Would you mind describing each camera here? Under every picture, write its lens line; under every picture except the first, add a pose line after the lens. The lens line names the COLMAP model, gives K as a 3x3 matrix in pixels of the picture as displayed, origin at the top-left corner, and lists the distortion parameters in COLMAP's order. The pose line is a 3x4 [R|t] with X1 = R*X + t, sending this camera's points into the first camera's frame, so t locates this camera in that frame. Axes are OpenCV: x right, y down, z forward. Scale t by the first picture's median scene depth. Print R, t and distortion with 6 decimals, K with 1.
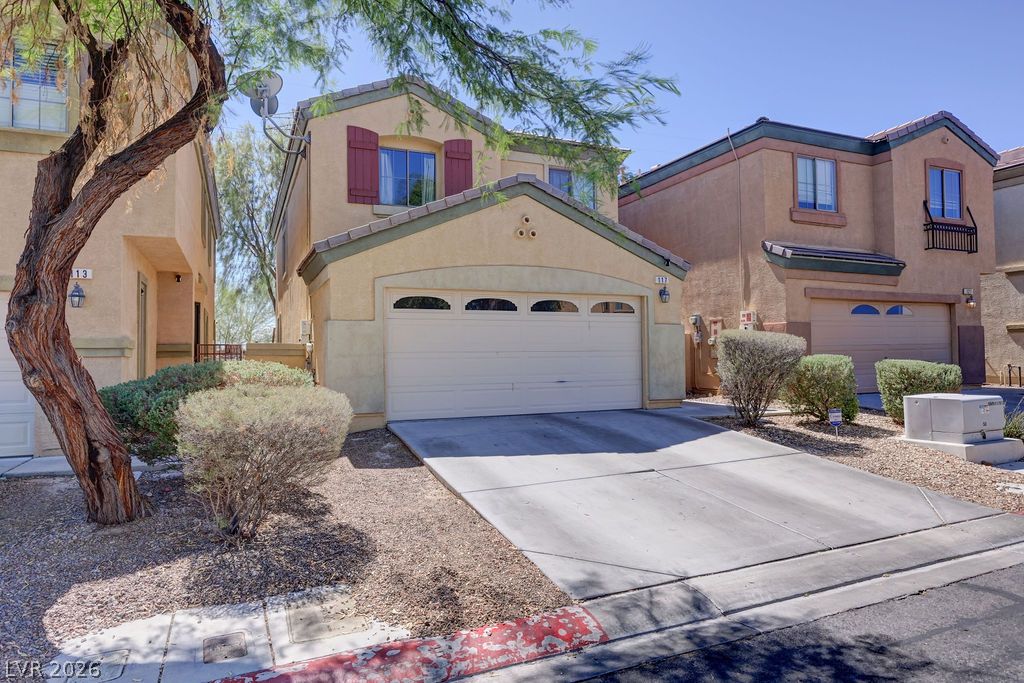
lens RADIAL K [[639.6, 0, 512.0], [0, 639.6, 341.5], [0, 0, 1]] dist [0.003512, 0.000585]
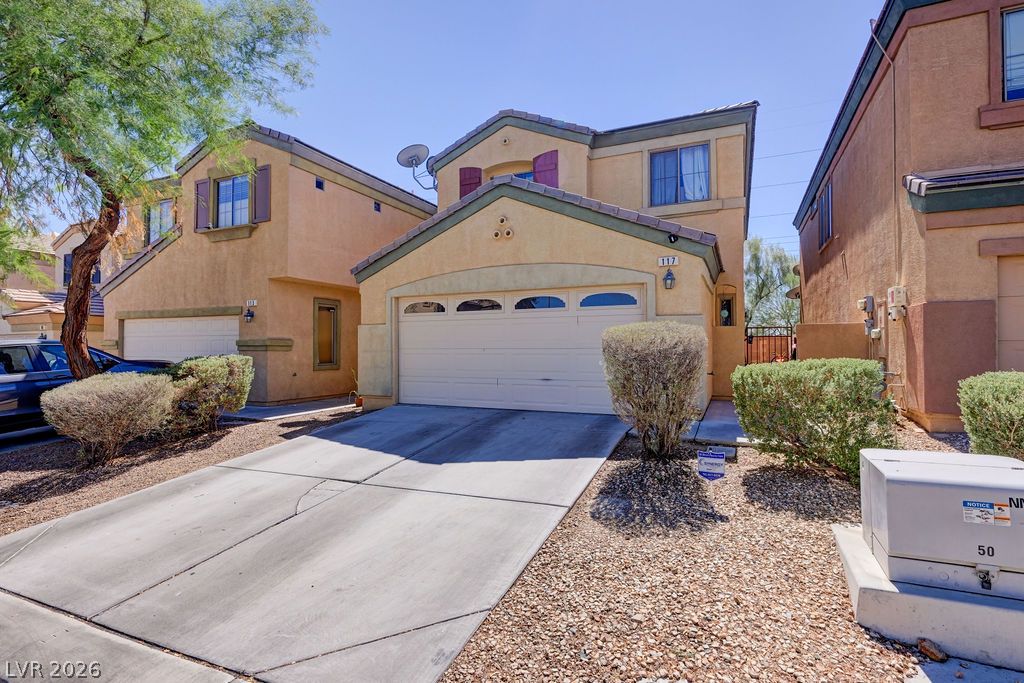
lens RADIAL K [[495.0, 0, 512.0], [0, 495.0, 341.5], [0, 0, 1]] dist [0.004046, 0.000588]
pose [[0.672888, 0.000758, -0.739744, 0.620827], [0.016112, 0.999747, 0.015681, -0.008105], [0.739569, -0.022471, 0.672706, 0.469358]]
